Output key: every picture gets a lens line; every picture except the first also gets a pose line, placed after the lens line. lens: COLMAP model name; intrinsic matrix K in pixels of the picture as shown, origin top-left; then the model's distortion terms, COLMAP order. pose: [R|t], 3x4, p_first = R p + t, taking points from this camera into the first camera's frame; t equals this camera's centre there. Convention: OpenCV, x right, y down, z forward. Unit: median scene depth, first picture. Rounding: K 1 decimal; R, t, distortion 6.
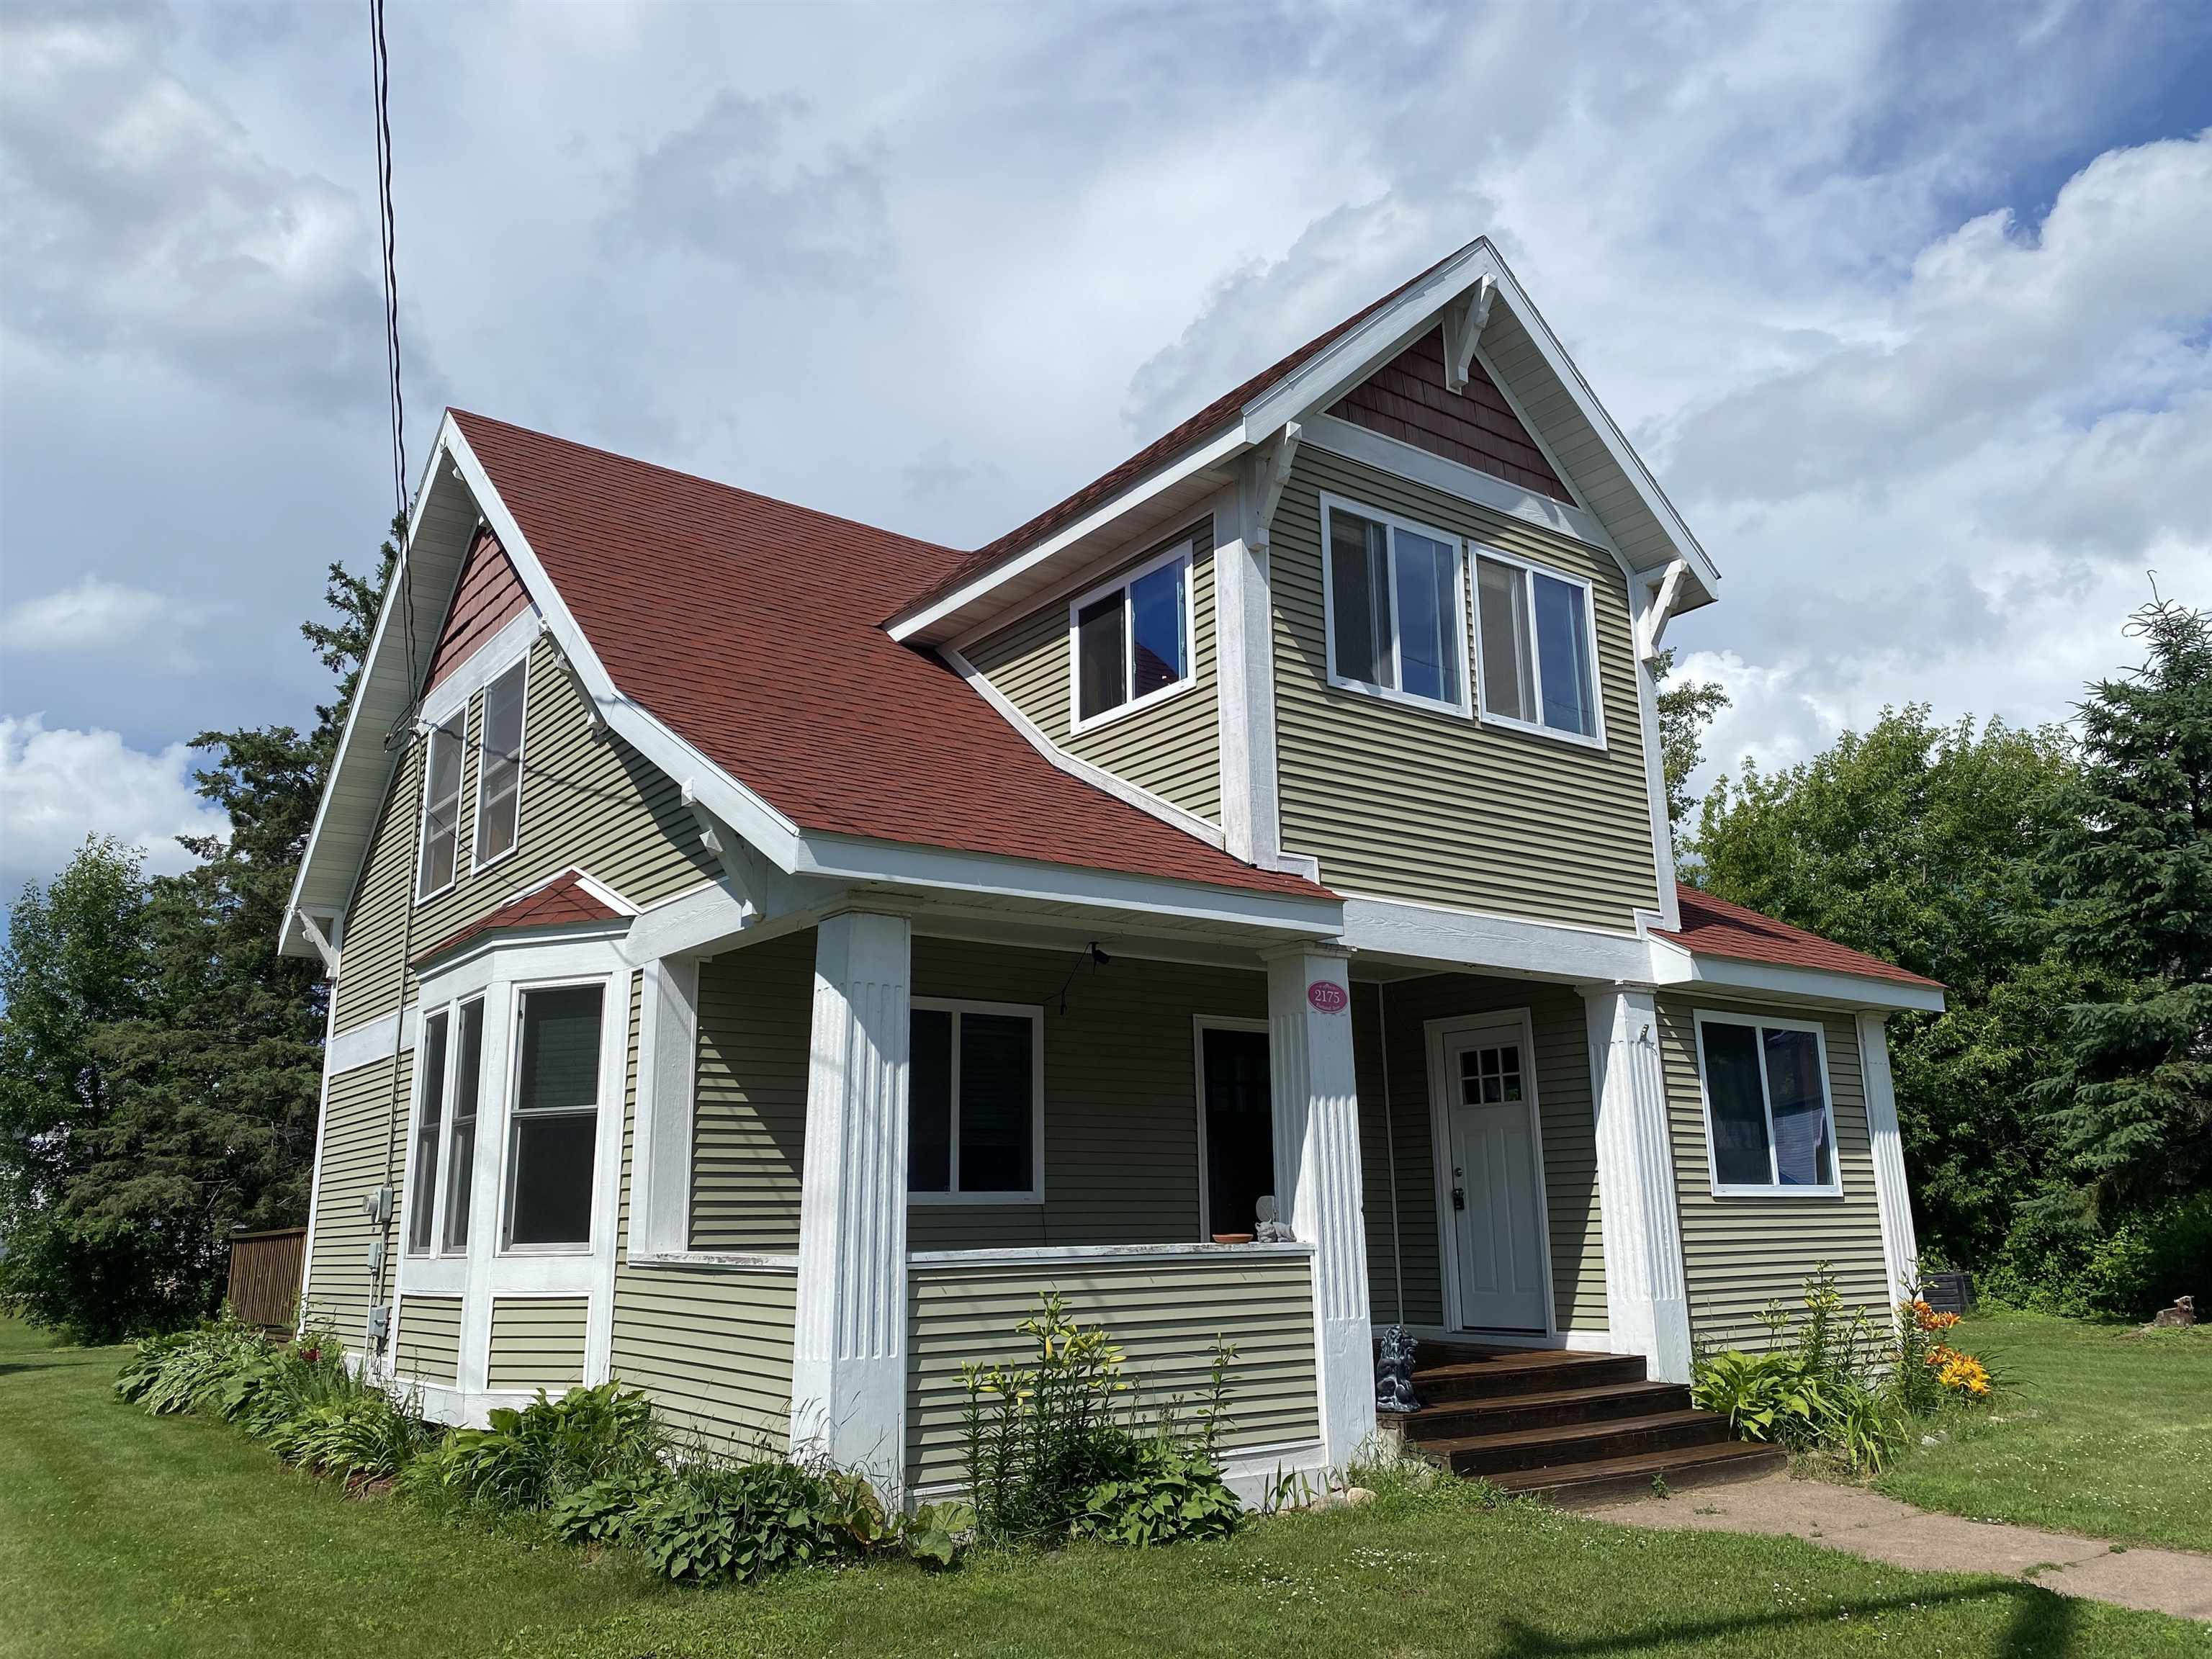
lens RADIAL K [[1677.5, 0, 1106.0], [0, 1677.5, 829.5], [0, 0, 1]] dist [0.043374, -0.001359]
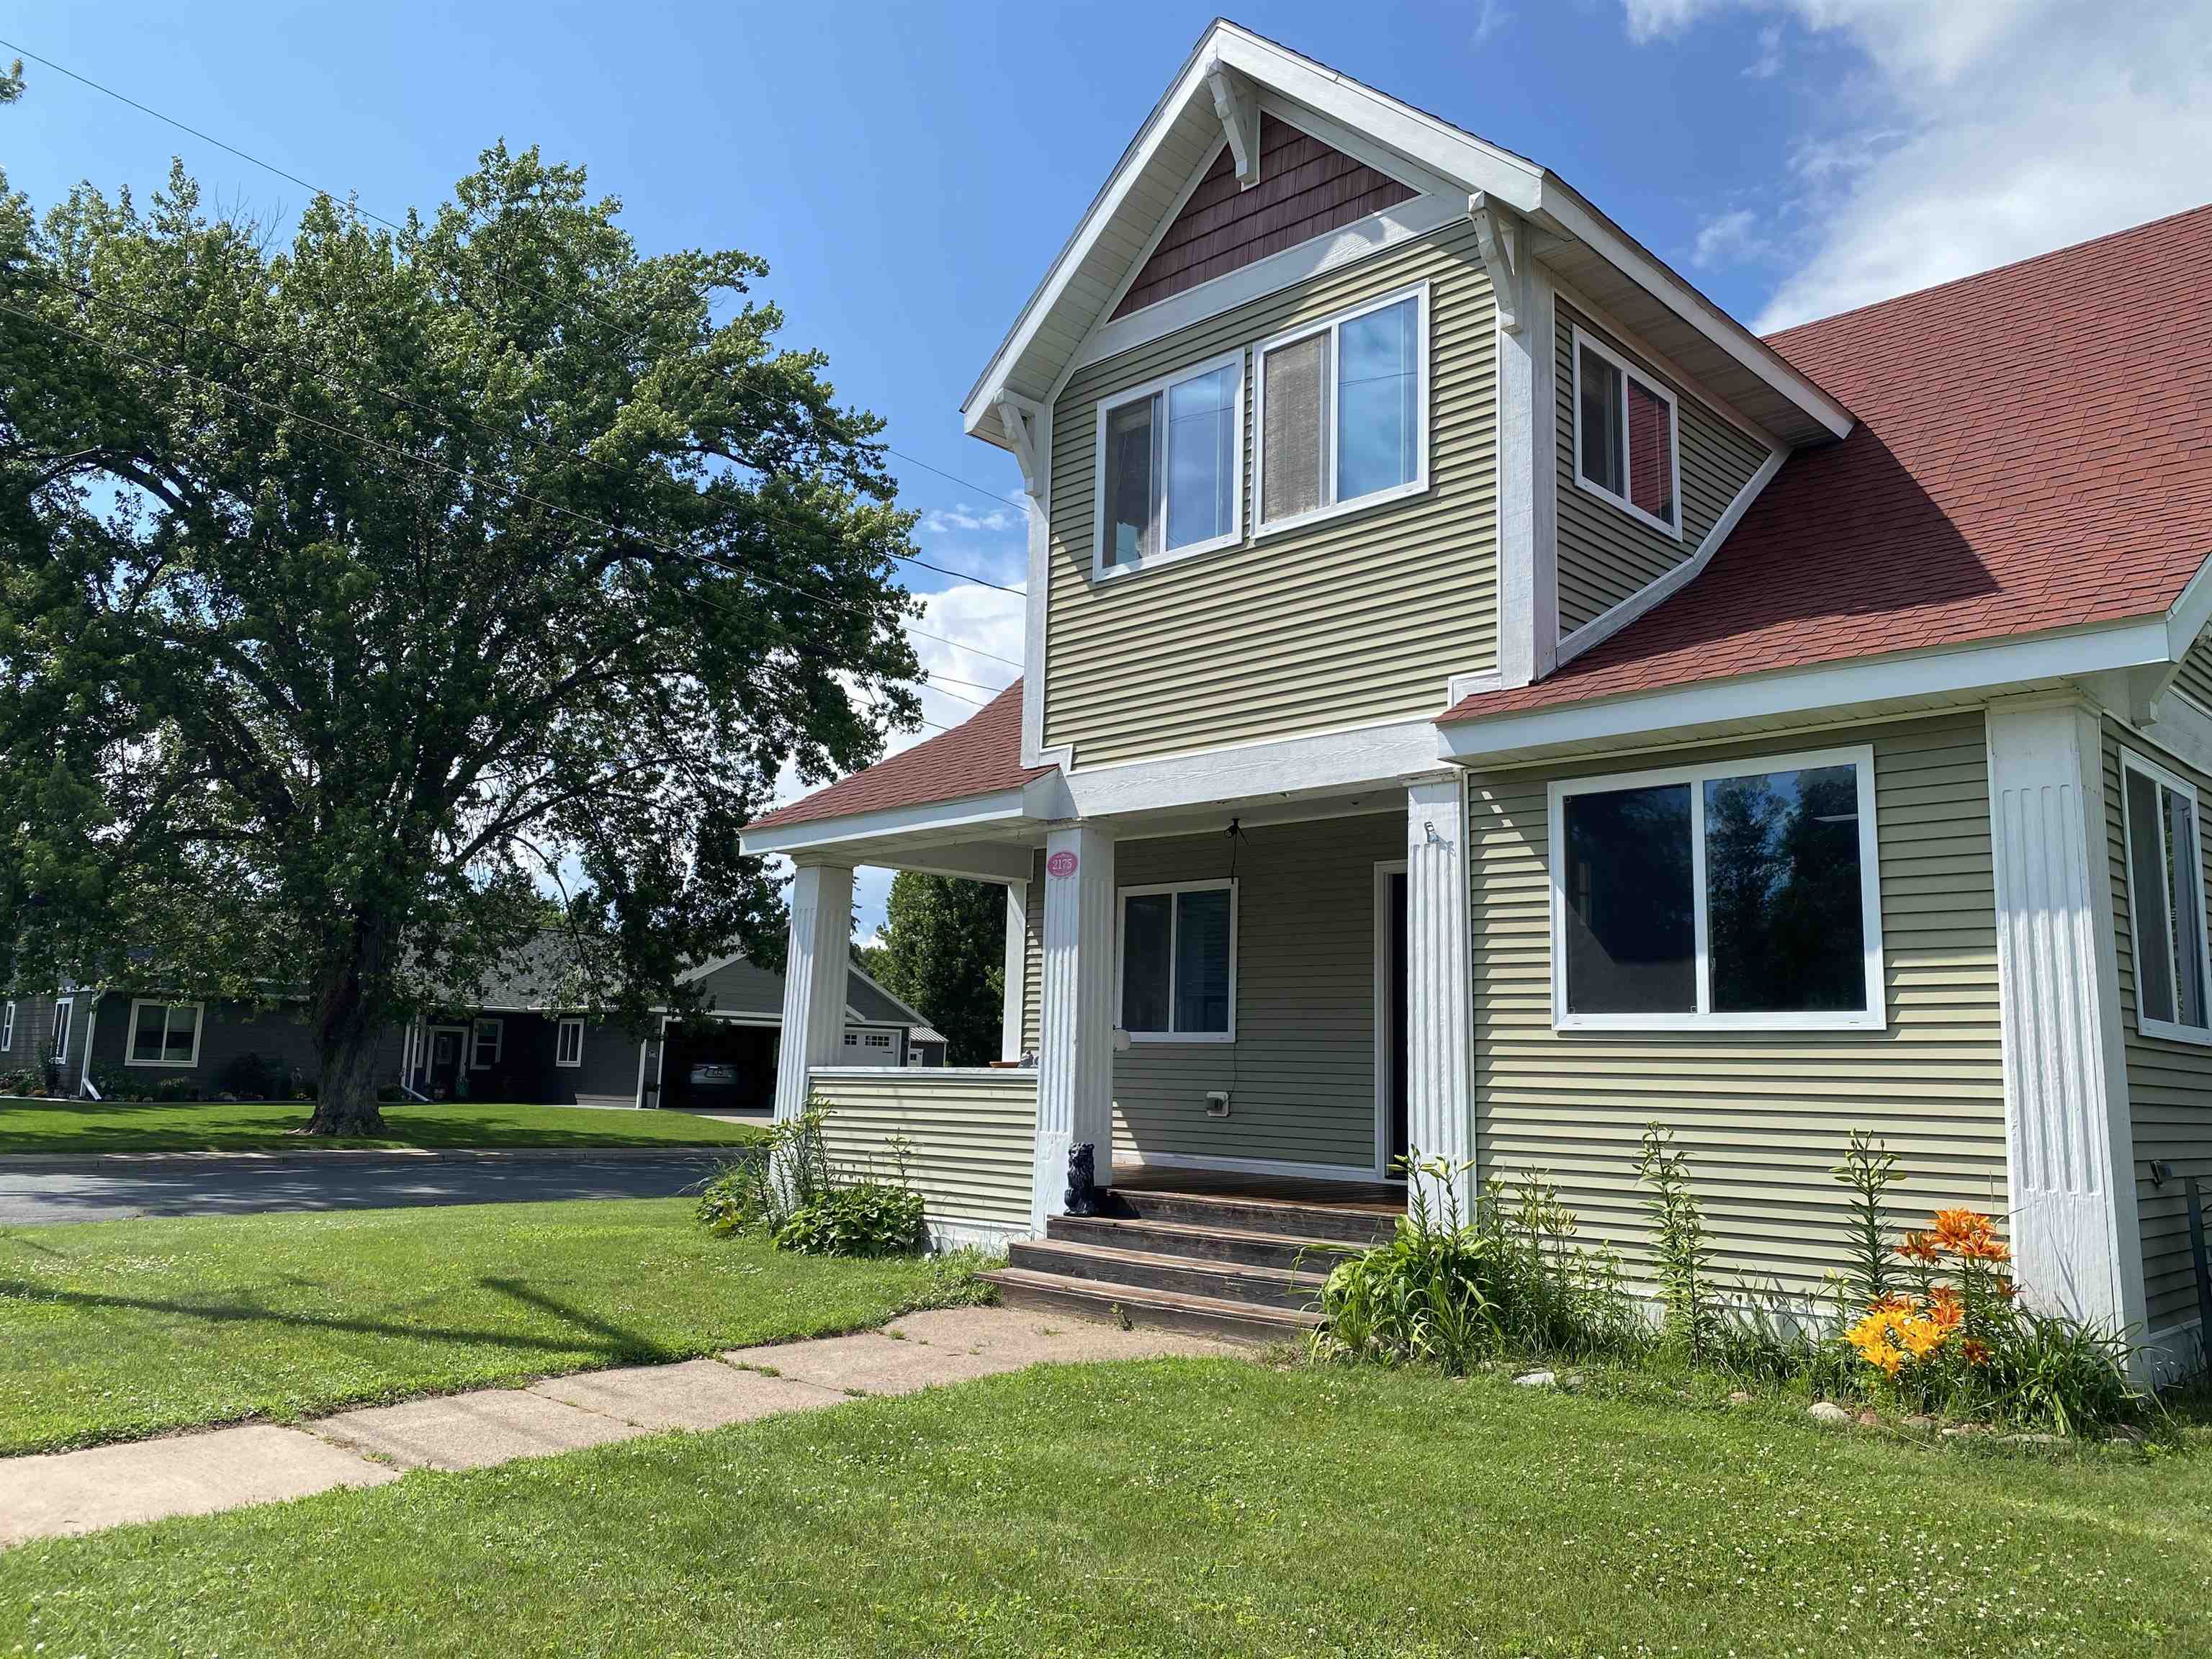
lens RADIAL K [[1677.5, 0, 1106.0], [0, 1677.5, 829.5], [0, 0, 1]] dist [0.043374, -0.001359]
pose [[0.153047, -0.126480, -0.980091, 1.111061], [0.203361, 0.974580, -0.094012, 0.166491], [0.967068, -0.184924, 0.174878, 0.720988]]
